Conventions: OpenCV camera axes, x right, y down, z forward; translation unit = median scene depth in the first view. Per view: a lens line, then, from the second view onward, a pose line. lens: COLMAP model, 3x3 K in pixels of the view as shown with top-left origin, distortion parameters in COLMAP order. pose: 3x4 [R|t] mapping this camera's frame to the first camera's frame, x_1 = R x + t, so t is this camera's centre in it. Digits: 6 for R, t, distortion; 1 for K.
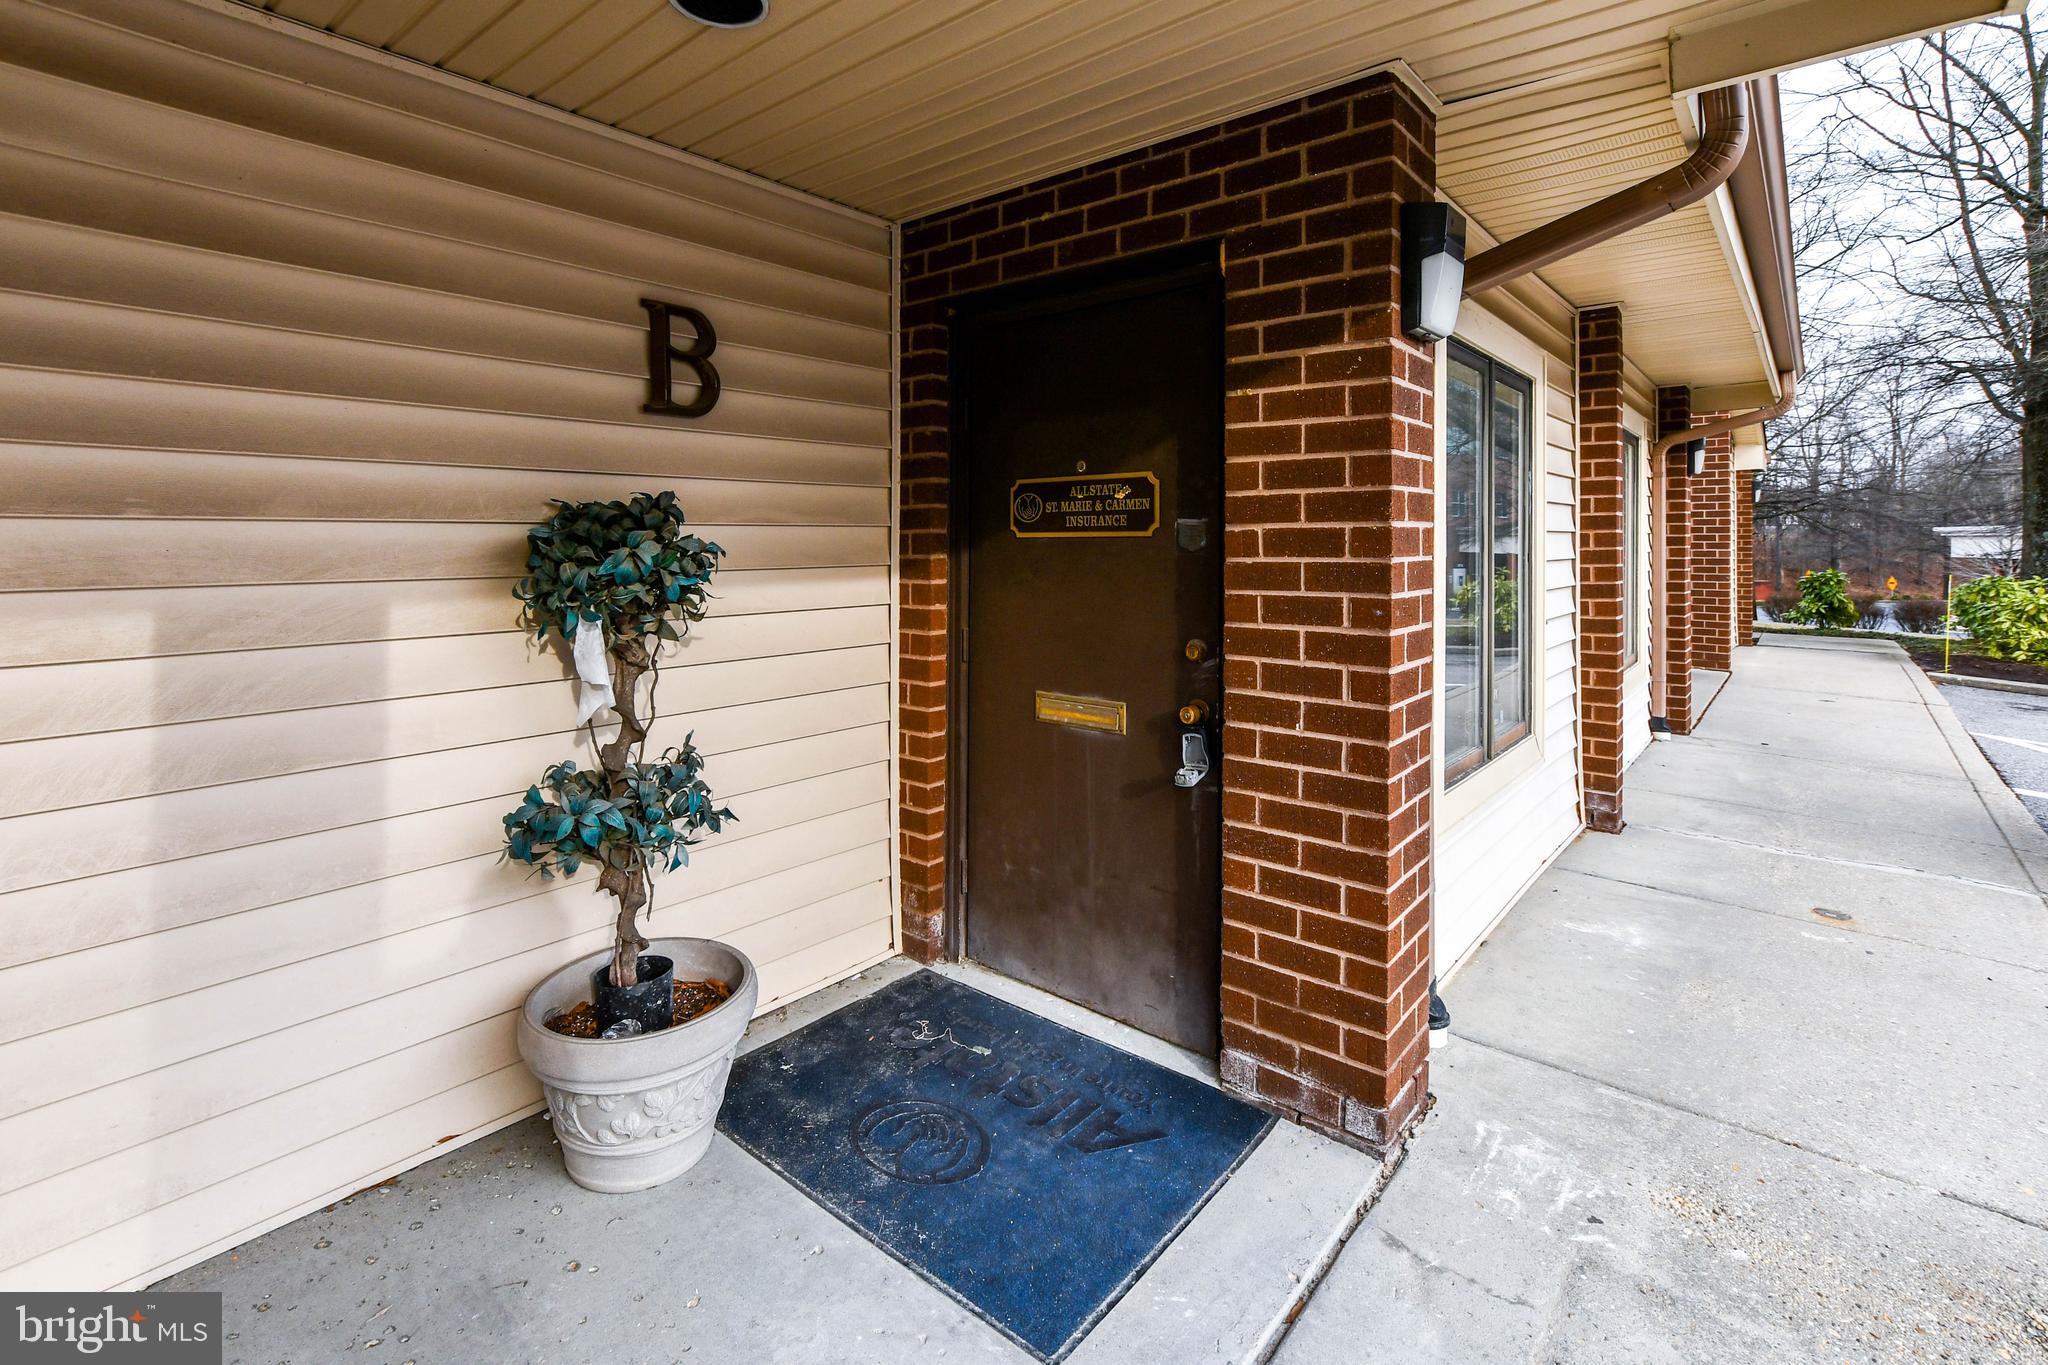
lens RADIAL K [[920.3, 0, 987.3], [0, 920.3, 523.1], [0, 0, 1]] dist [-0.009284, 0.001525]
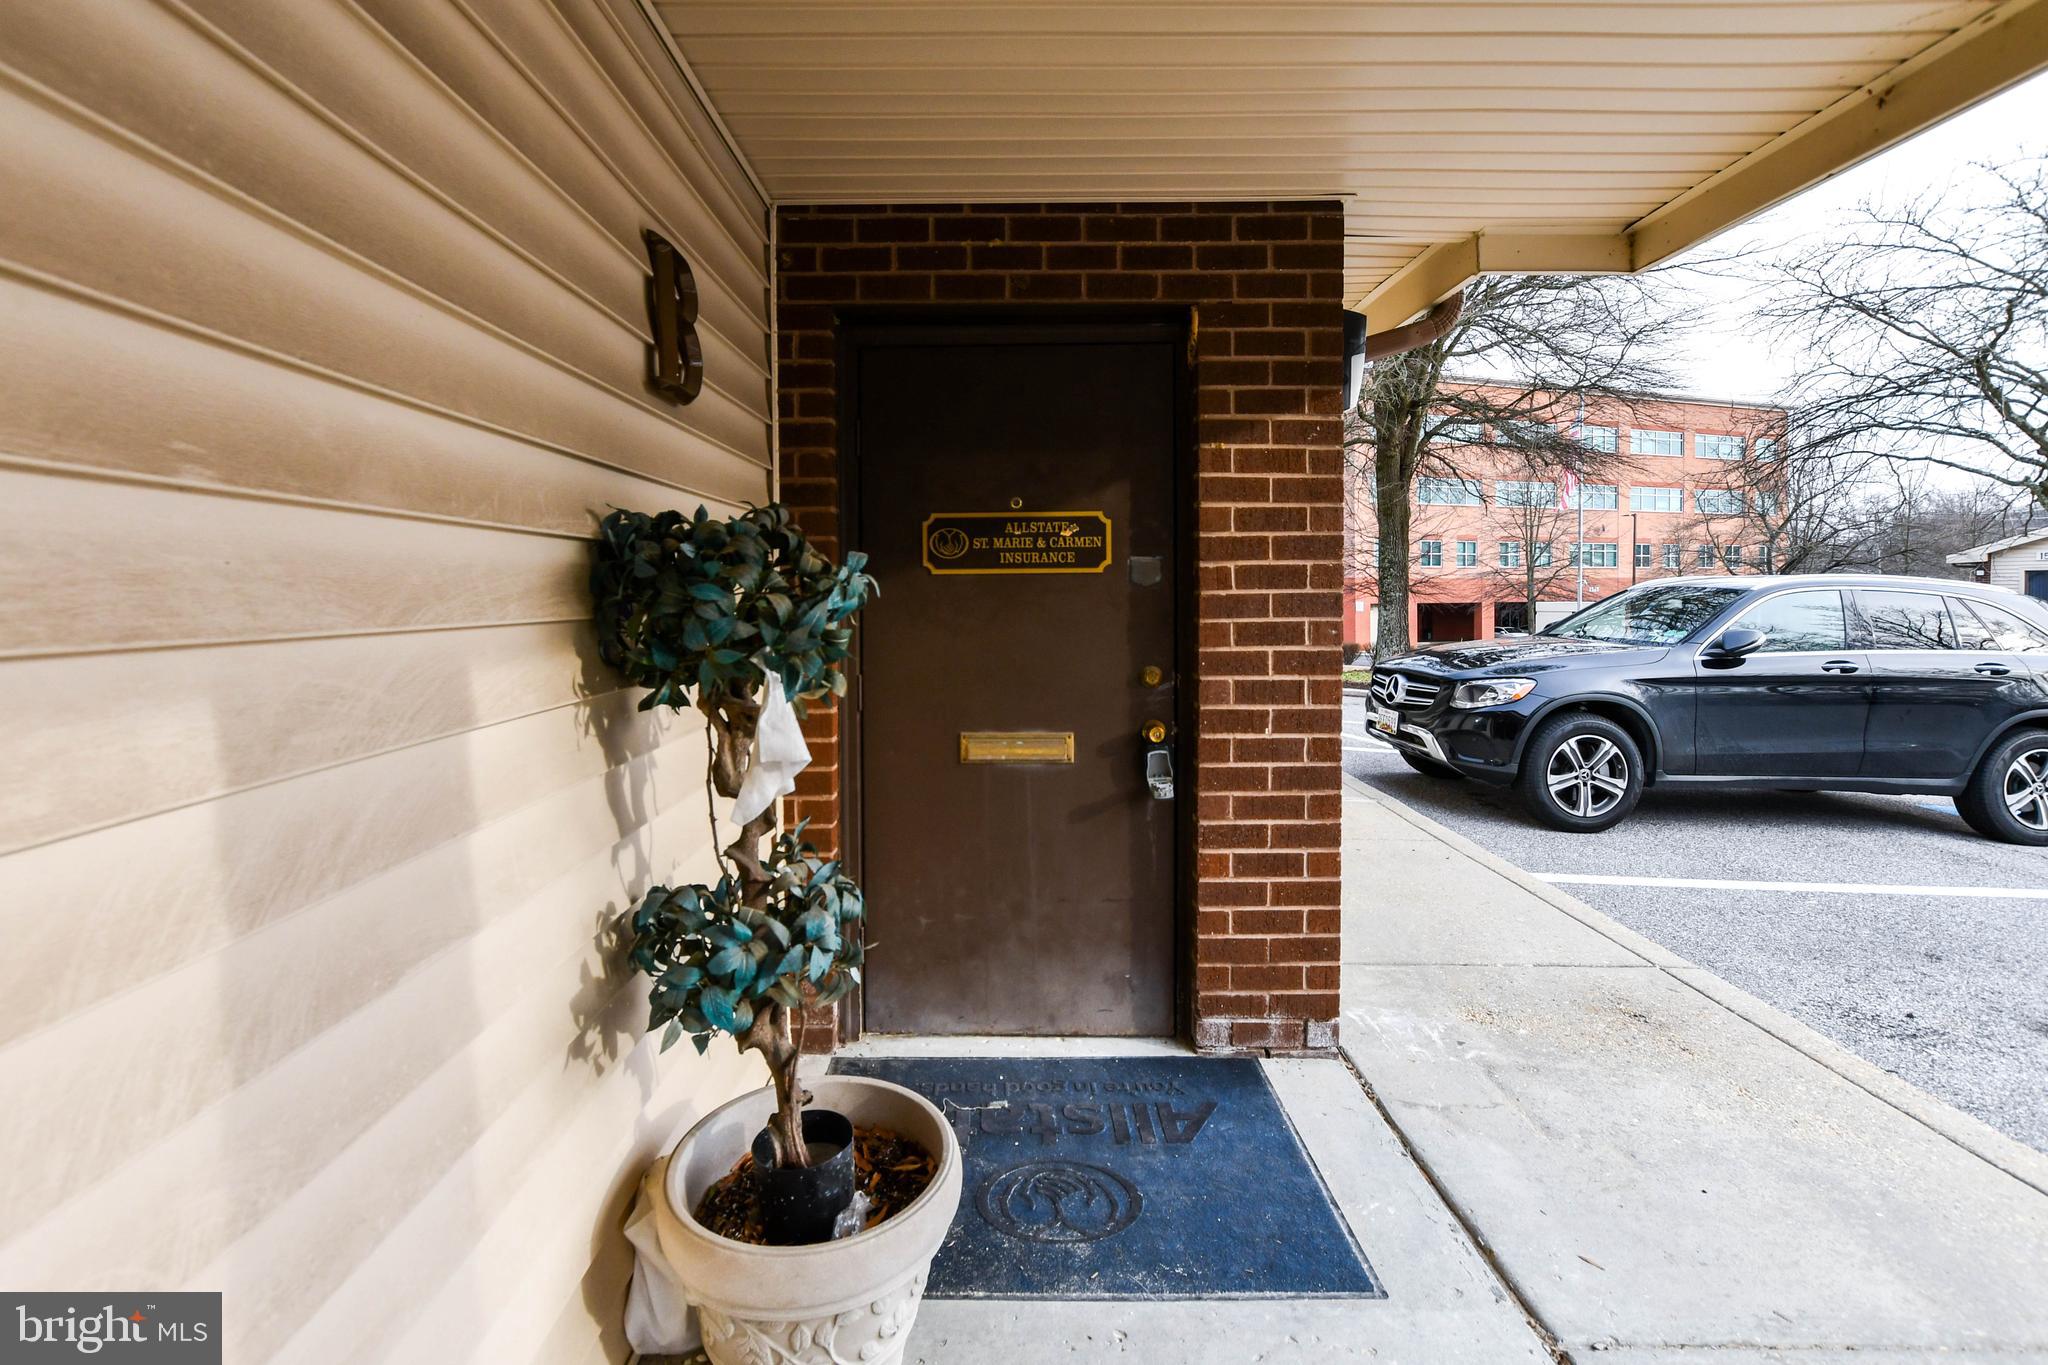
lens RADIAL K [[920.3, 0, 956.9], [0, 920.3, 599.4], [0, 0, 1]] dist [-0.009284, 0.001525]
pose [[0.772329, -0.007186, 0.635182, -0.707274], [-0.007340, 0.999768, 0.020236, 0.028232], [-0.635180, -0.020291, 0.772097, 0.323169]]
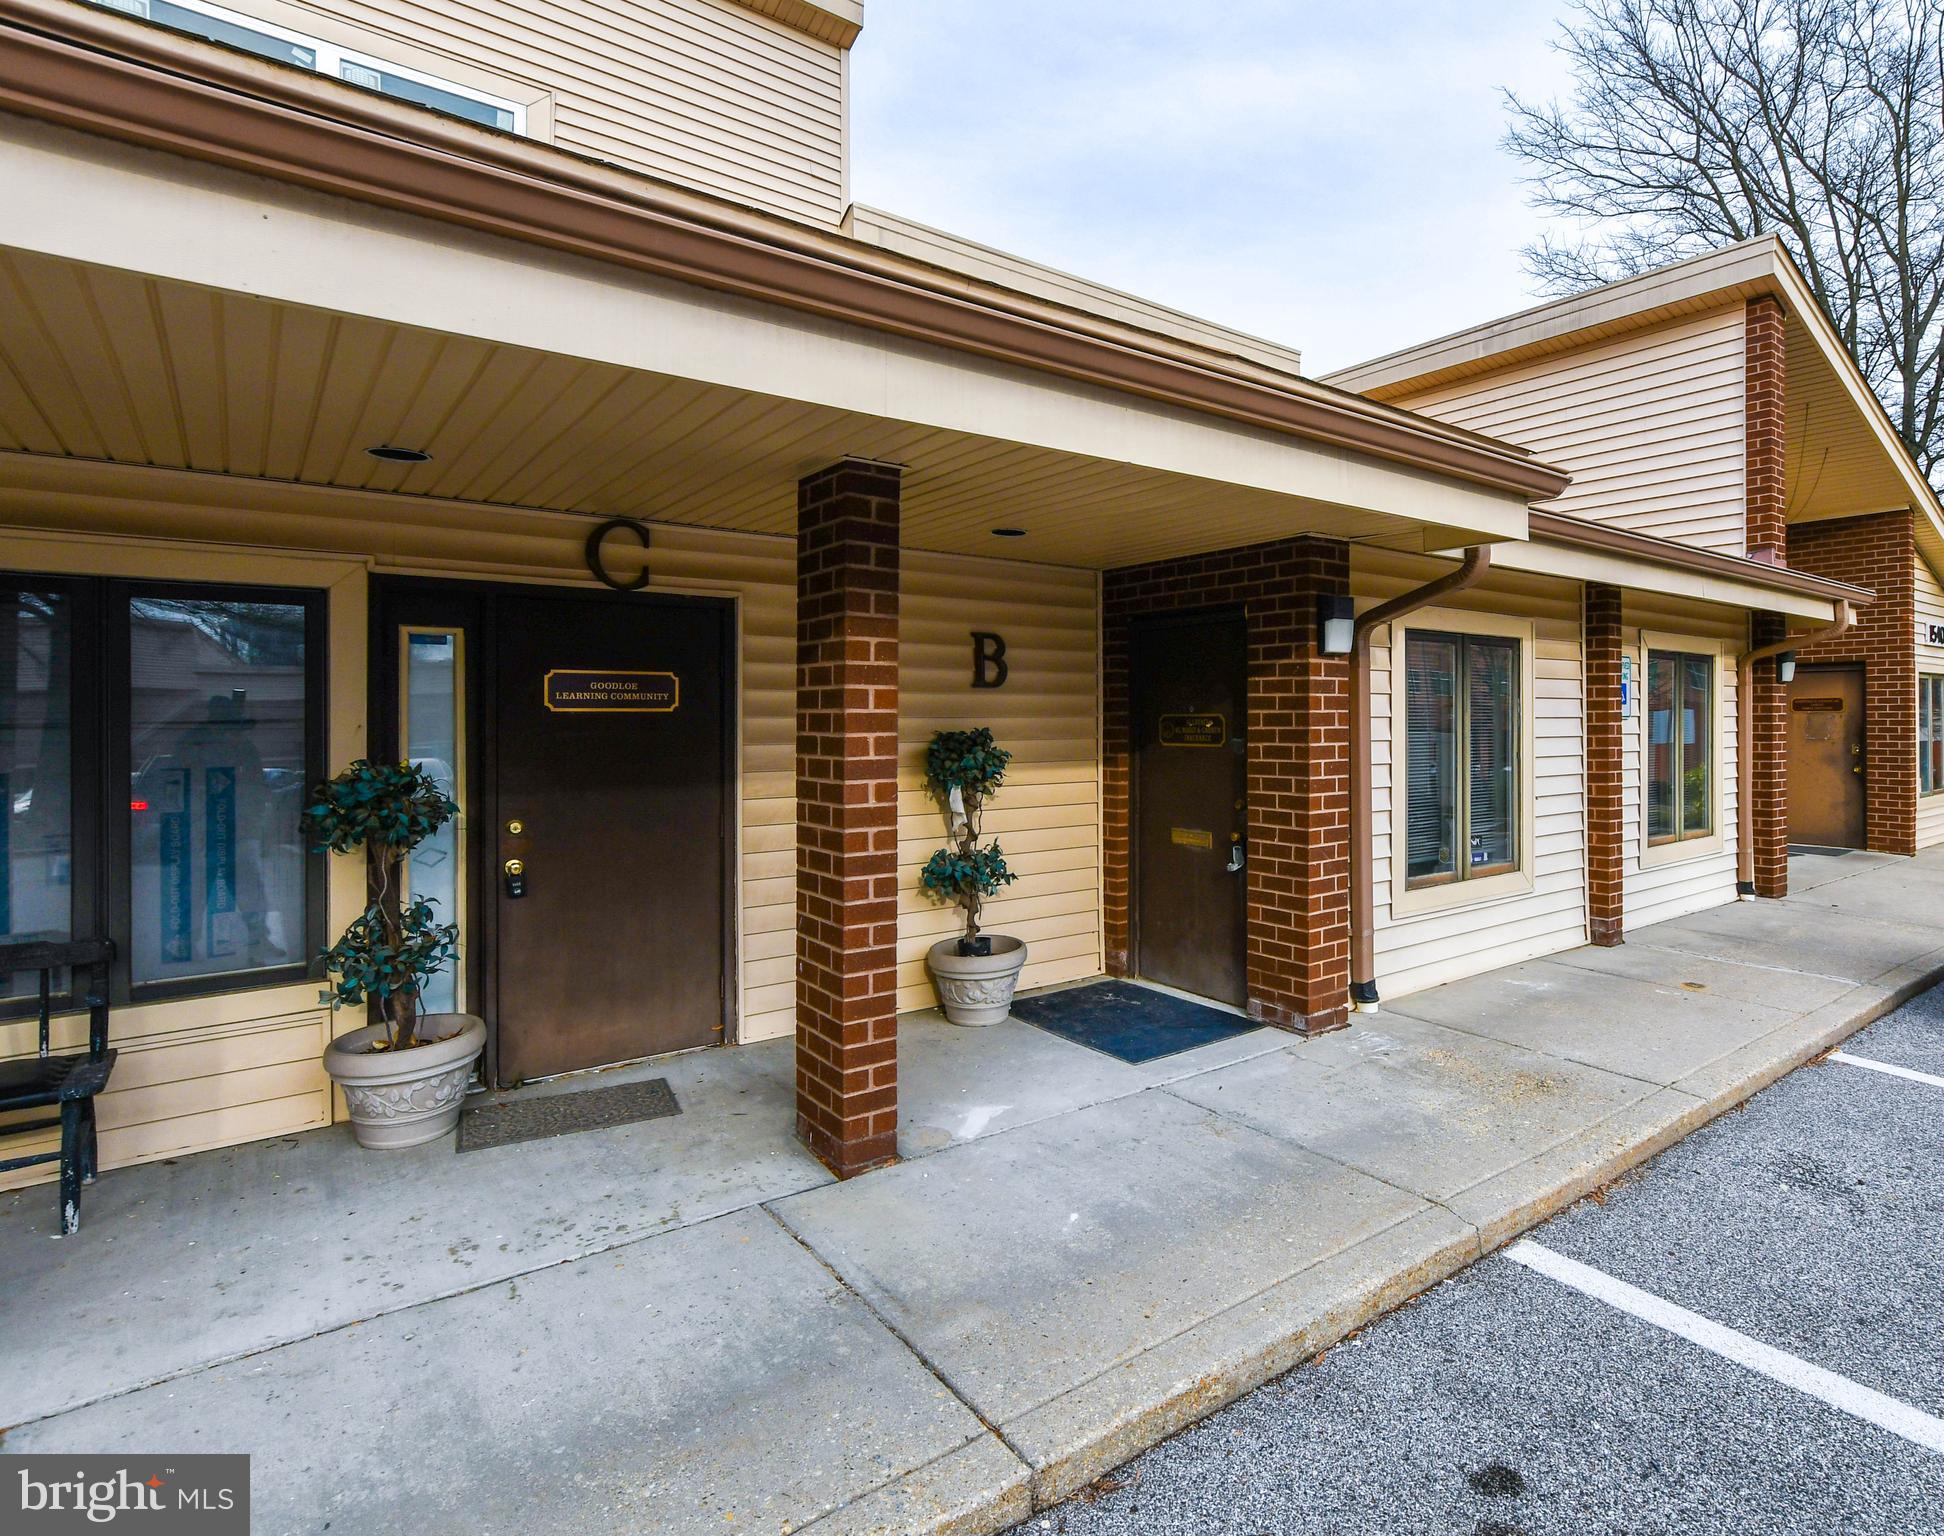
lens RADIAL K [[1047.8, 0, 1097.5], [0, 1047.8, 681.0], [0, 0, 1]] dist [0.001060, -0.006817]
pose [[0.984299, -0.008383, -0.176310, 0.349533], [0.005744, 0.999864, -0.015472, -0.103960], [0.176416, 0.014217, 0.984213, -1.393588]]
